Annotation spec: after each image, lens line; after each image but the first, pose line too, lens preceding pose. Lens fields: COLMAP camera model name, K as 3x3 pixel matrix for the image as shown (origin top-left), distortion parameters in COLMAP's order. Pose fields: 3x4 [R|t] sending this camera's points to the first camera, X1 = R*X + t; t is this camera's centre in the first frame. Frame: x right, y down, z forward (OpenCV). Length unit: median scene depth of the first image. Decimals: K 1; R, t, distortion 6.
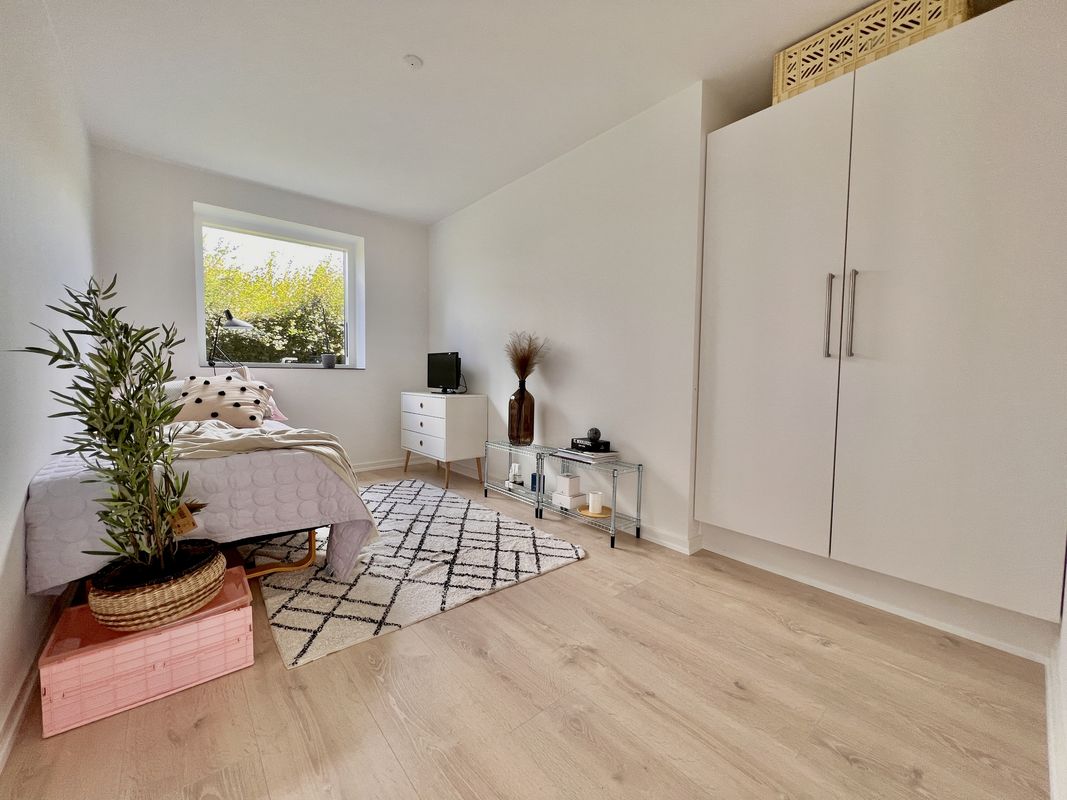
lens RADIAL K [[439.2, 0, 533.0], [0, 439.2, 399.8], [0, 0, 1]] dist [0.001048, 0.000368]
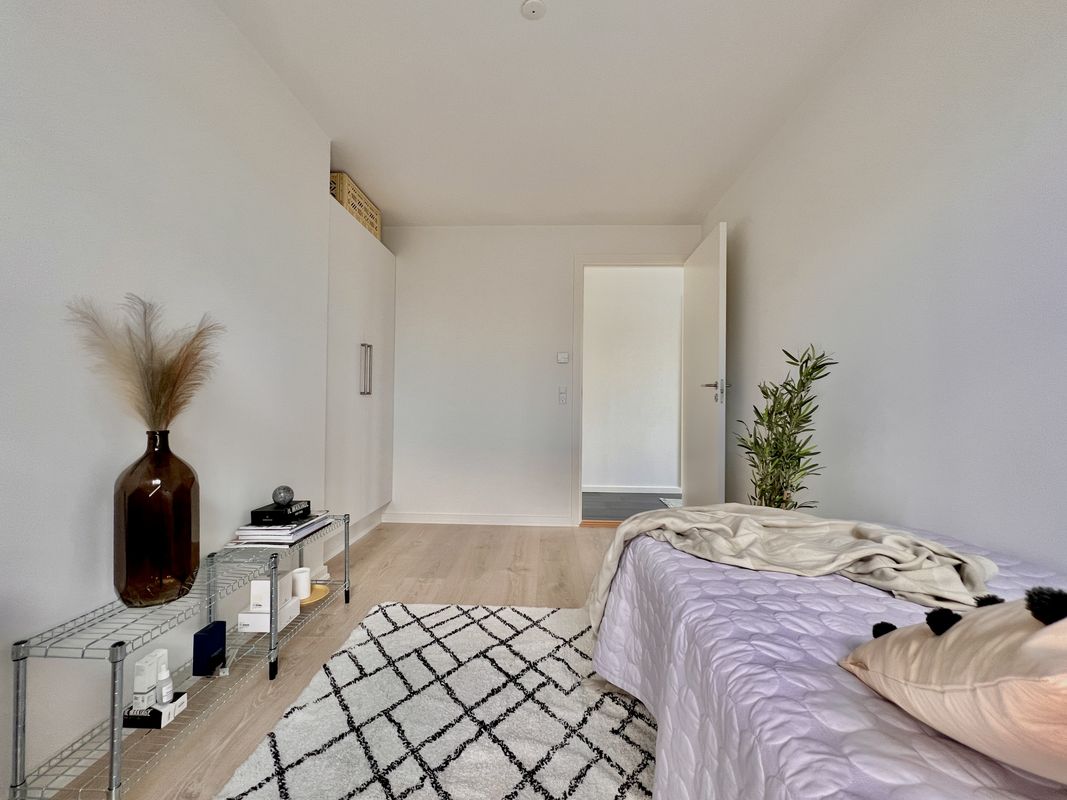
lens RADIAL K [[439.2, 0, 533.8], [0, 439.2, 400.6], [0, 0, 1]] dist [0.001048, 0.000368]
pose [[-0.739815, -0.008336, 0.672759, -0.725034], [0.023860, 0.998969, 0.038617, -0.104880], [-0.672387, 0.044622, -0.738853, 1.442307]]
